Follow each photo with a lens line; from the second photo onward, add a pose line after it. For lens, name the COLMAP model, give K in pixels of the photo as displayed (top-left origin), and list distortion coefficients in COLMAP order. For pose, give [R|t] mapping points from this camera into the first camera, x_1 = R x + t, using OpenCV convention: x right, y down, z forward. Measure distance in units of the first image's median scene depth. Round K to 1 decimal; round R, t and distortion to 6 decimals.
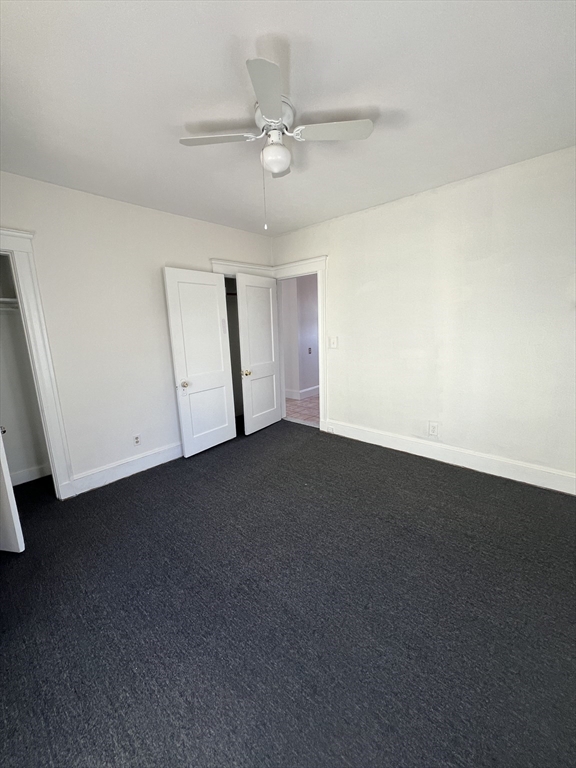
lens RADIAL K [[306.1, 0, 288.0], [0, 306.1, 384.0], [0, 0, 1]] dist [-0.000178, -0.000176]
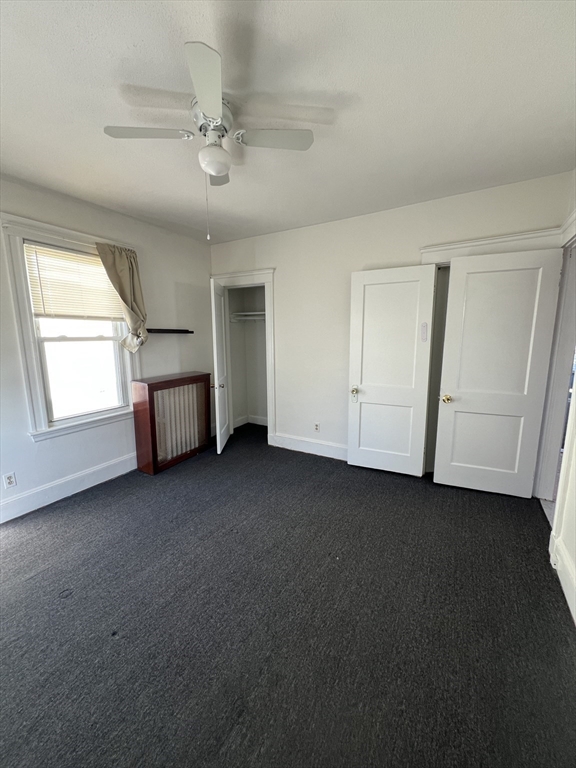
lens RADIAL K [[306.1, 0, 288.0], [0, 306.1, 384.0], [0, 0, 1]] dist [-0.000178, -0.000176]
pose [[0.211653, 0.192570, -0.958186, 0.526331], [-0.188323, 0.970060, 0.153358, -0.124890], [0.959029, 0.147990, 0.241582, 0.544225]]
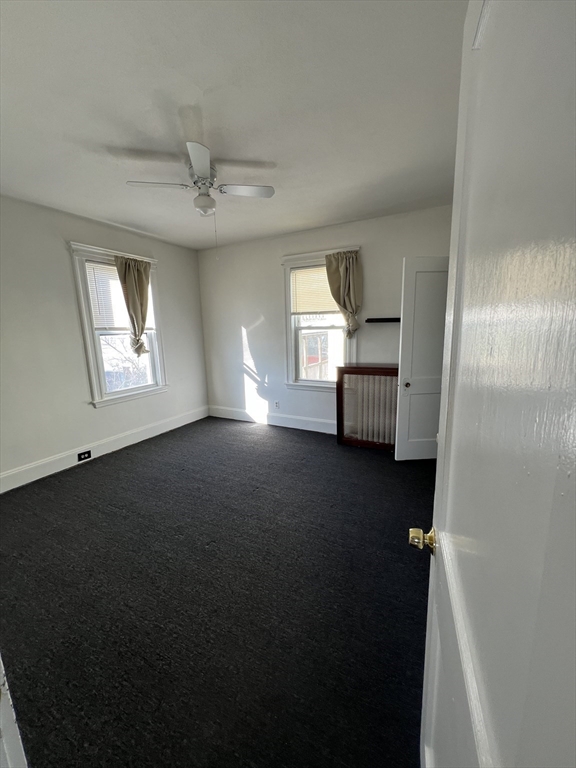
lens RADIAL K [[307.3, 0, 289.8], [0, 307.3, 382.9], [0, 0, 1]] dist [0.000906, -0.000006]
pose [[-0.965410, 0.104870, -0.238716, 0.000985], [0.009911, 0.929646, 0.368321, -0.250911], [0.260547, 0.353215, -0.898529, 1.300196]]
